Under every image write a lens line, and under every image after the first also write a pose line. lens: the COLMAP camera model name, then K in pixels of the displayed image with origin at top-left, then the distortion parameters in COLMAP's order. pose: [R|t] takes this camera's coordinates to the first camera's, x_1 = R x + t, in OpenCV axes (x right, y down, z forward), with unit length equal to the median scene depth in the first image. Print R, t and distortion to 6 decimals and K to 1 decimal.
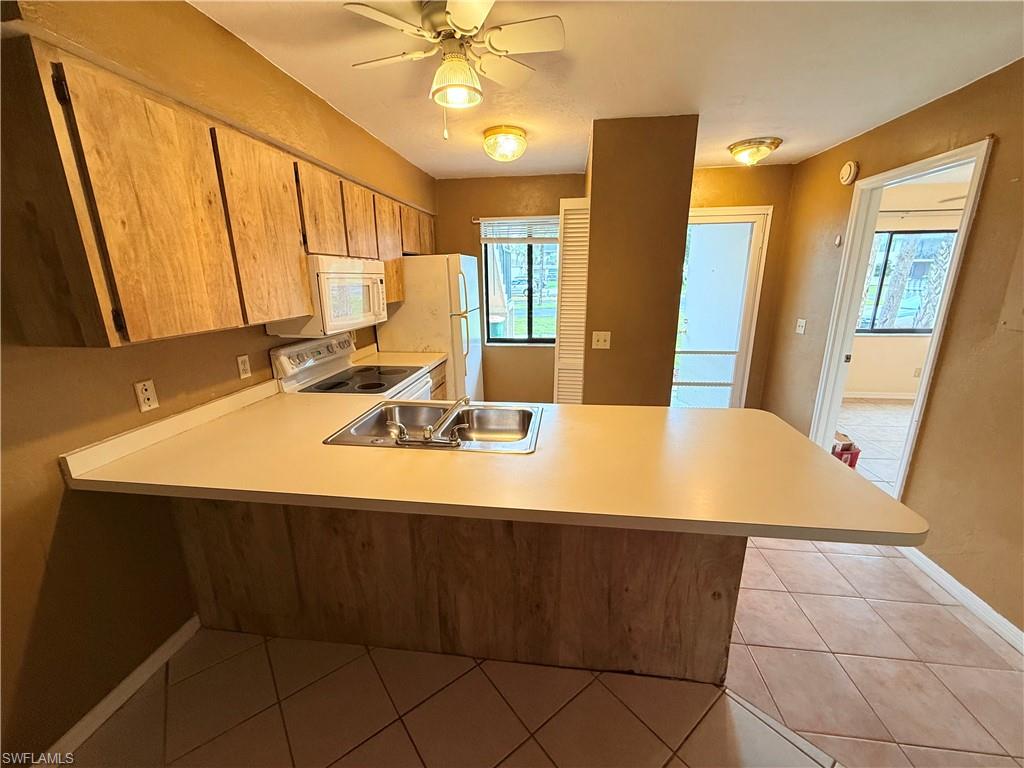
lens RADIAL K [[409.6, 0, 512.0], [0, 409.6, 384.0], [0, 0, 1]] dist [-0.003091, -0.000301]
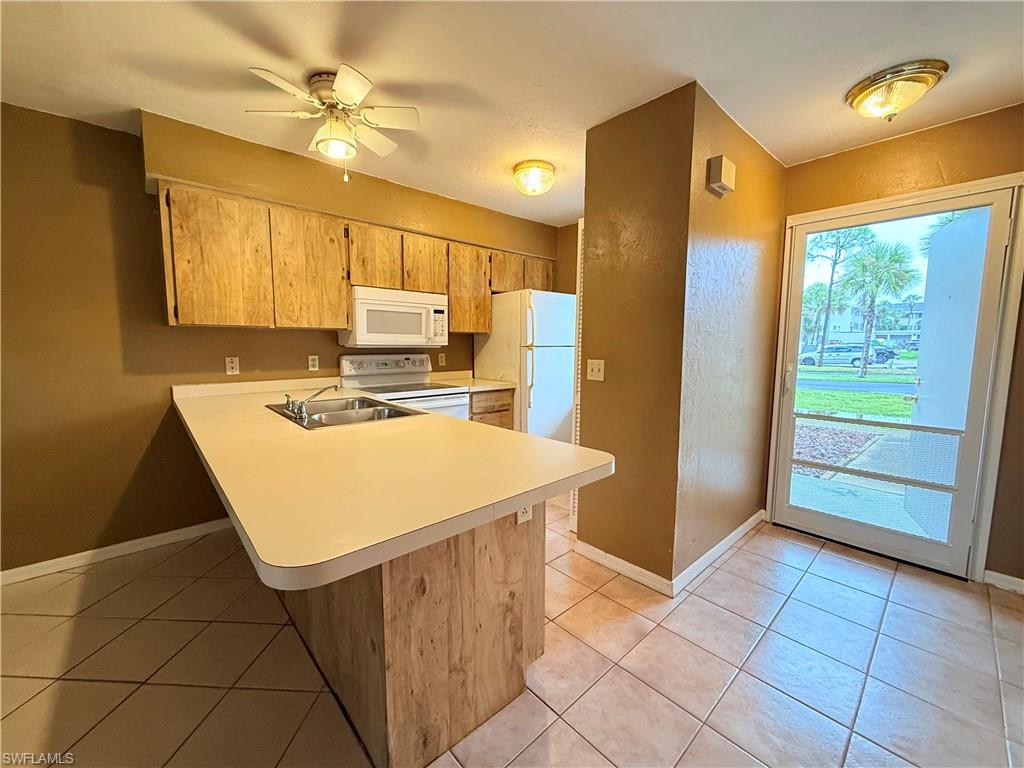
lens RADIAL K [[409.6, 0, 512.0], [0, 409.6, 384.0], [0, 0, 1]] dist [-0.003091, -0.000301]
pose [[0.761078, 0.079778, -0.643735, 0.844746], [-0.179651, 0.979512, -0.091007, 0.037493], [0.623286, 0.184911, 0.759817, 0.350155]]
